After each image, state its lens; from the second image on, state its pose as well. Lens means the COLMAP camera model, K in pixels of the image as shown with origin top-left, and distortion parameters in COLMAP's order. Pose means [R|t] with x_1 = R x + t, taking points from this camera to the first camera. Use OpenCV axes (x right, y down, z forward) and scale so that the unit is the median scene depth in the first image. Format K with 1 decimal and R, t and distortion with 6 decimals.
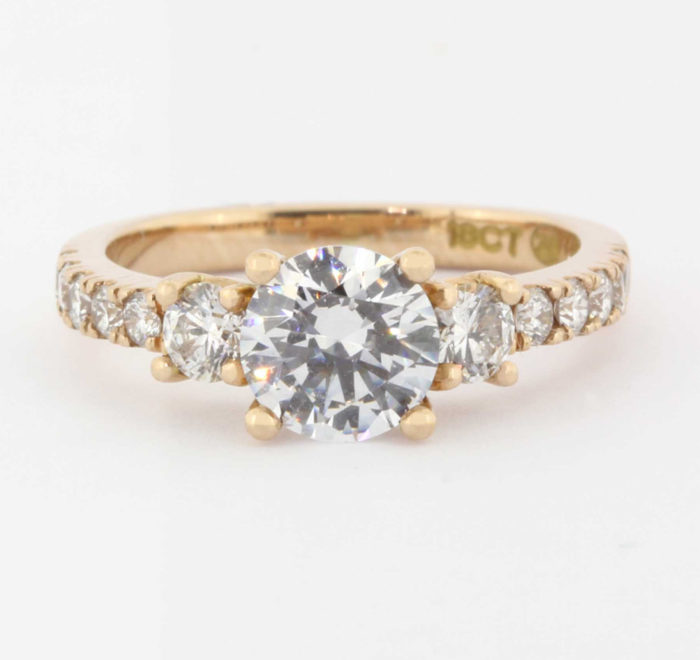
lens RADIAL K [[3438.8, 0, 350.0], [0, 3438.8, 330.0], [0, 0, 1]] dist [0.024204, 0.011625]
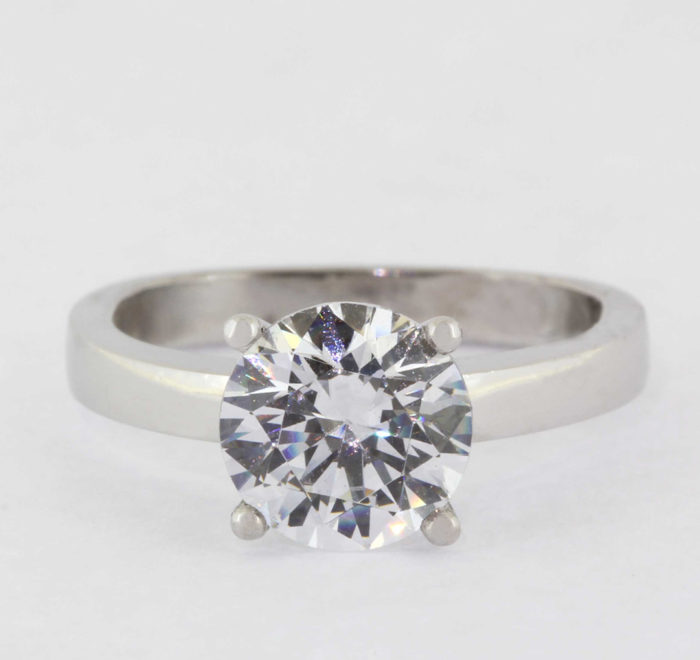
lens RADIAL K [[3303.6, 0, 350.0], [0, 3303.6, 330.0], [0, 0, 1]] dist [-2.438810, -0.293049]
pose [[0.999973, 0.007114, -0.001625, -0.001197], [-0.007151, 0.999681, -0.024241, 0.000271], [0.001452, 0.024252, 0.999705, 0.251653]]
